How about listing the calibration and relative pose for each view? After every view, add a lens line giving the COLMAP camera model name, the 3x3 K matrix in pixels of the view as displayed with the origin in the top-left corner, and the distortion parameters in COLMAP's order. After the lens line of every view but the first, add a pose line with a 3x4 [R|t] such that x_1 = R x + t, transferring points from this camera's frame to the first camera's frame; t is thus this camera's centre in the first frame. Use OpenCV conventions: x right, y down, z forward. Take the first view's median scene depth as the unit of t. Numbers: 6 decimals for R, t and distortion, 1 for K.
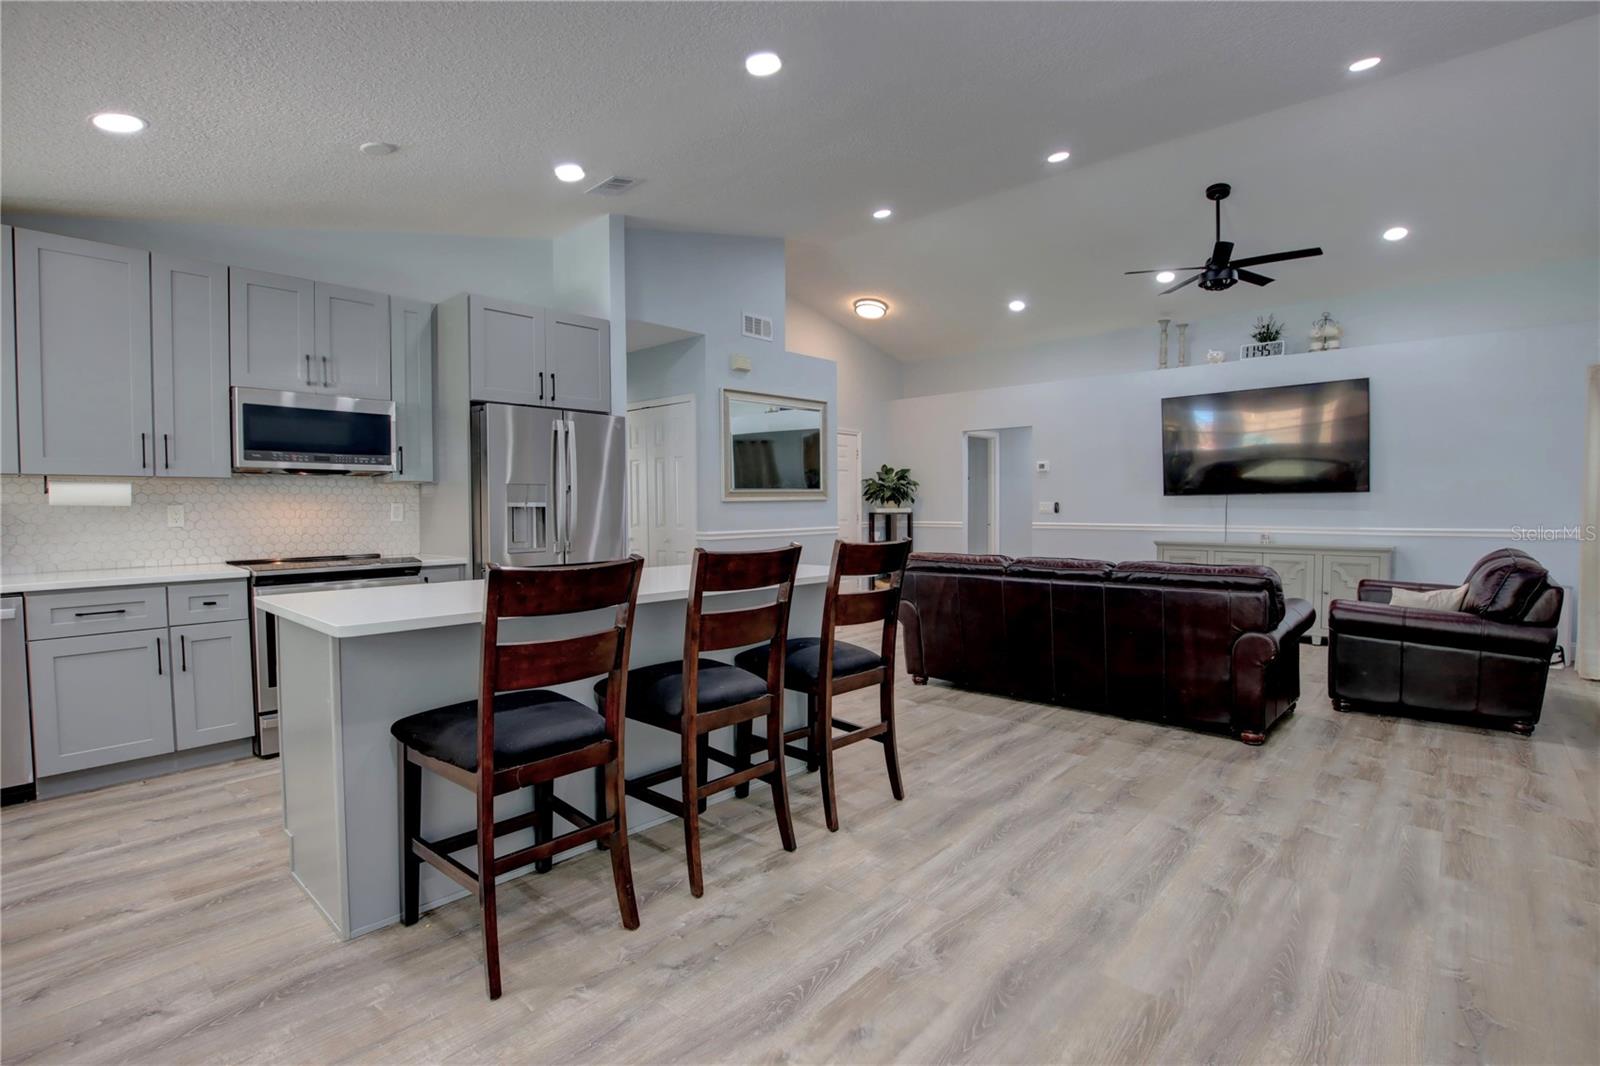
lens RADIAL K [[758.2, 0, 800.0], [0, 758.2, 533.0], [0, 0, 1]] dist [-0.033212, -0.000373]
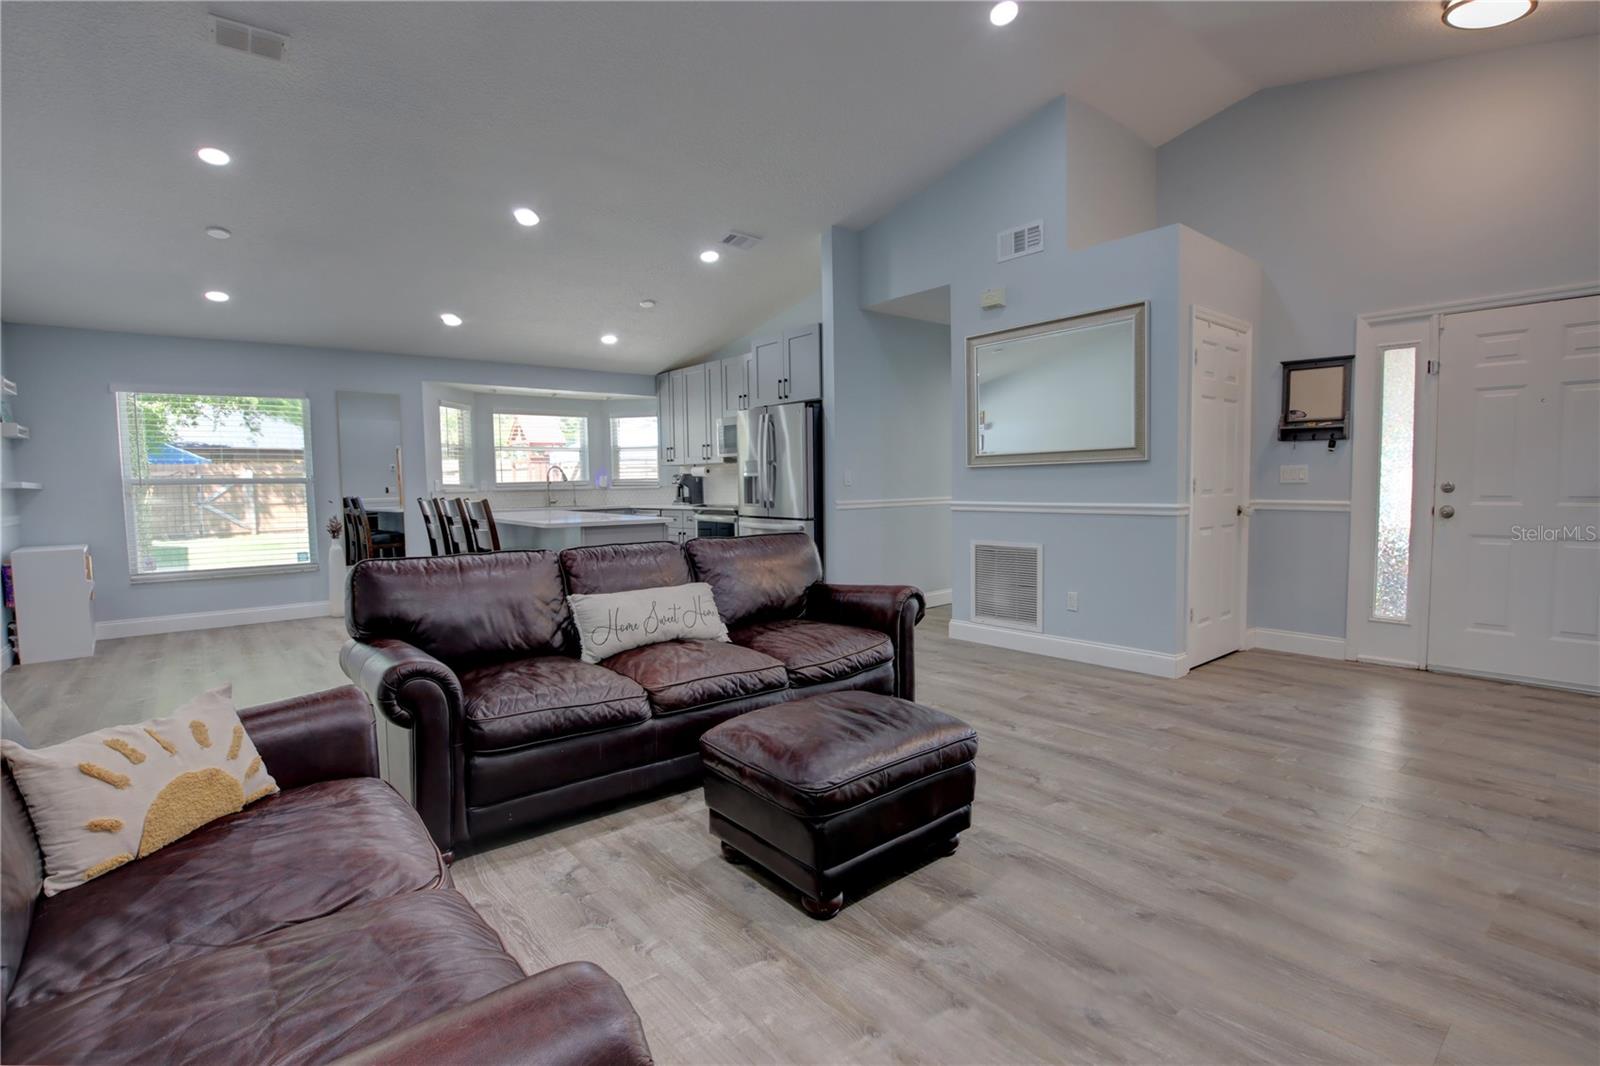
lens RADIAL K [[750.1, 0, 800.0], [0, 750.1, 533.0], [0, 0, 1]] dist [-0.024420, -0.000121]
pose [[-0.145489, 0.076275, -0.986415, 1.568036], [-0.021482, 0.996545, 0.080227, -0.062761], [0.989127, 0.032862, -0.143348, 1.857577]]
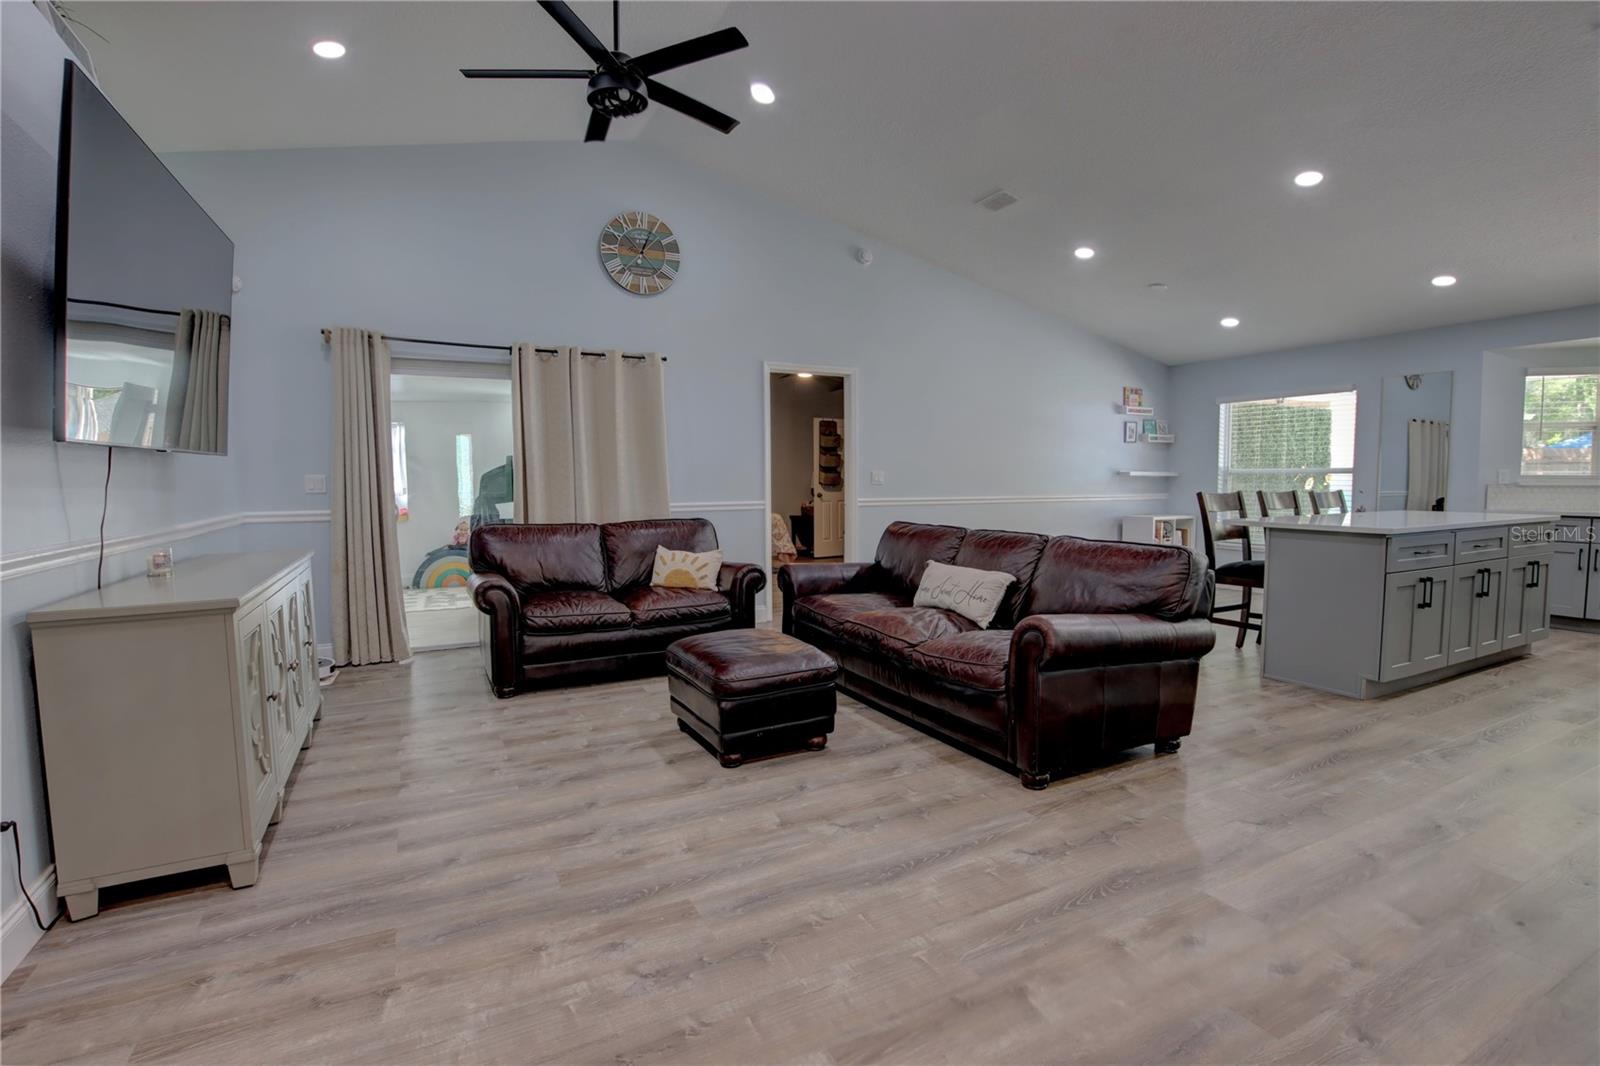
lens RADIAL K [[747.6, 0, 808.4], [0, 747.6, 534.3], [0, 0, 1]] dist [-0.030351, 0.001305]
pose [[-0.939804, -0.013357, 0.341453, 0.384751], [0.023766, 0.994261, 0.104304, -0.089497], [-0.340886, 0.106140, -0.934094, 2.767339]]
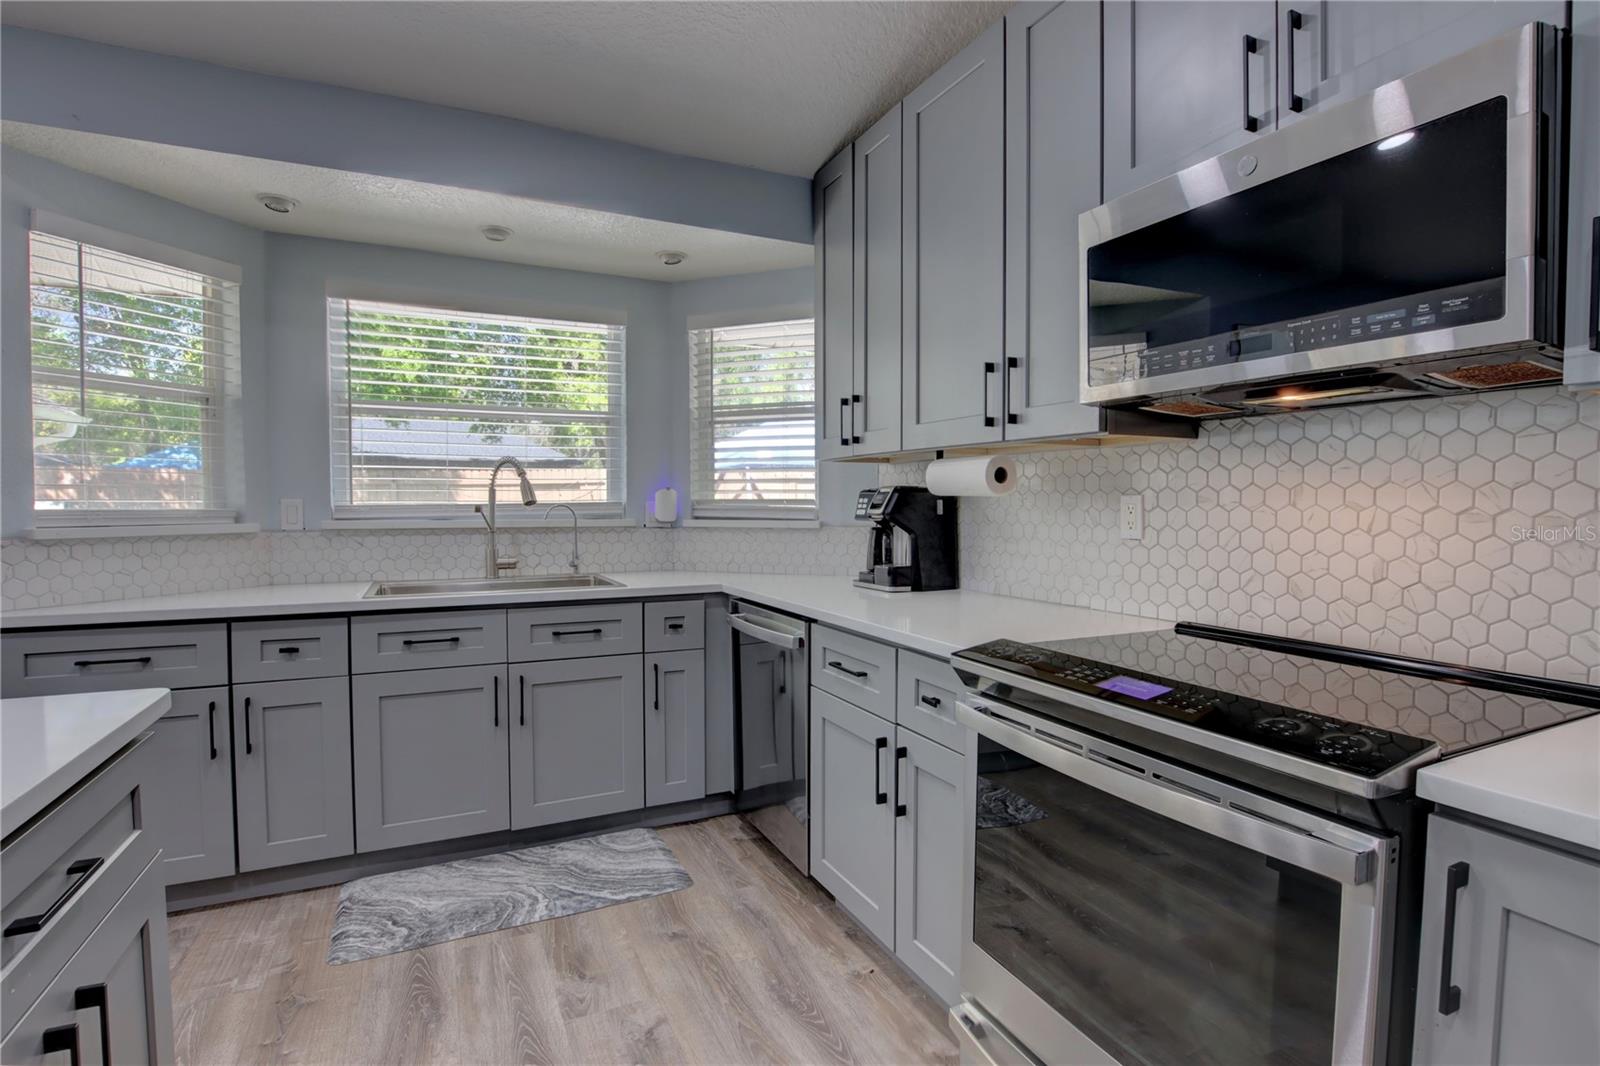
lens RADIAL K [[771.2, 0, 806.9], [0, 771.2, 532.5], [0, 0, 1]] dist [-0.029540, 0.001361]
pose [[-0.373515, 0.041871, -0.926679, -0.350667], [-0.032703, 0.997765, 0.058264, -0.044071], [0.927048, 0.052068, -0.371311, 1.237845]]
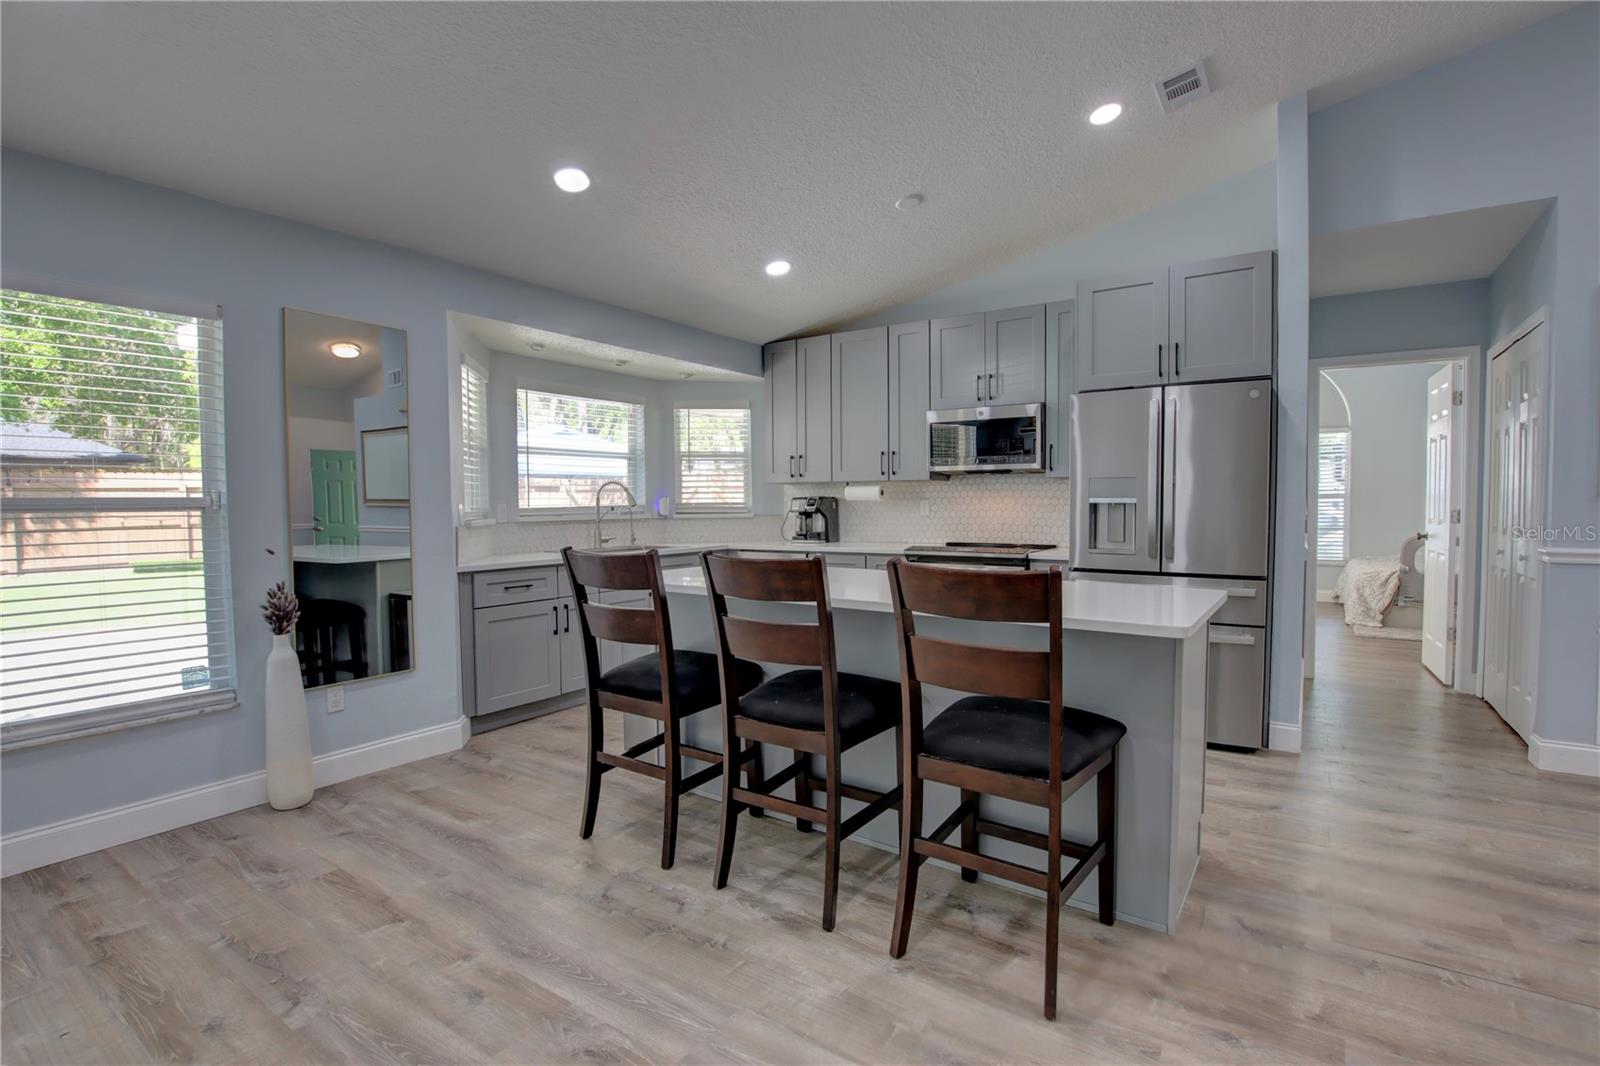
lens RADIAL K [[747.6, 0, 808.4], [0, 747.6, 534.3], [0, 0, 1]] dist [-0.030351, 0.001305]
pose [[0.136424, 0.049101, -0.989433, 0.656547], [-0.029576, 0.998528, 0.045474, -0.037943], [0.990209, 0.023059, 0.137676, 0.737604]]
